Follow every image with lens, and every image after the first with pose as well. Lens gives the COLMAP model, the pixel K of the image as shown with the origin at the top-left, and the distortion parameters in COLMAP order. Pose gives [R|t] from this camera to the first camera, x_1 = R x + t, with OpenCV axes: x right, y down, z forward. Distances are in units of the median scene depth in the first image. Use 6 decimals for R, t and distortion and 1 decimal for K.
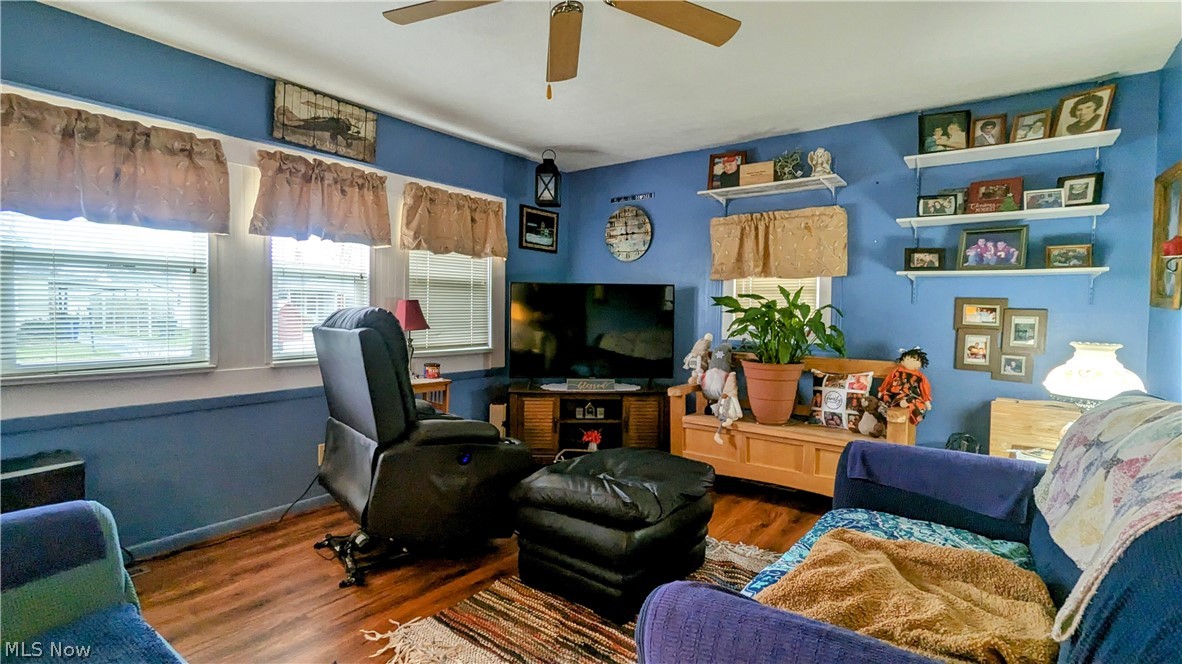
lens RADIAL K [[569.5, 0, 597.1], [0, 569.5, 327.6], [0, 0, 1]] dist [0.001525, -0.000086]
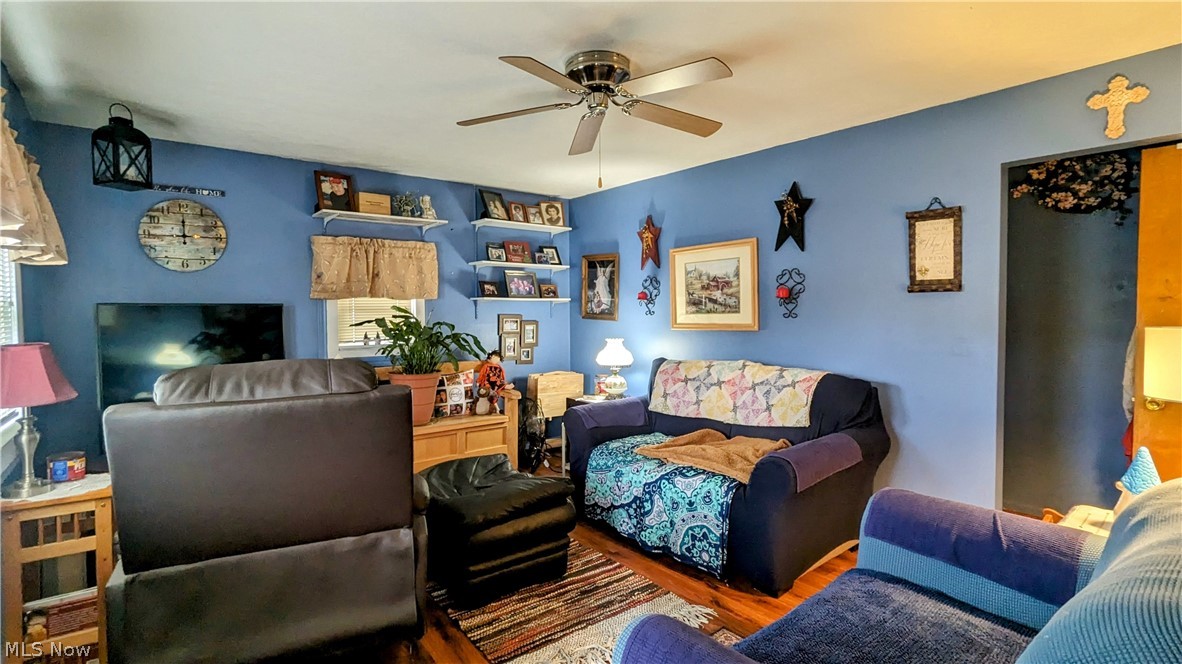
lens RADIAL K [[569.5, 0, 580.8], [0, 569.5, 328.0], [0, 0, 1]] dist [0.001525, -0.000086]
pose [[0.239334, -0.053952, 0.969437, -0.780587], [0.037332, 0.998228, 0.046338, -0.075989], [-0.970219, 0.025101, 0.240924, 0.402402]]
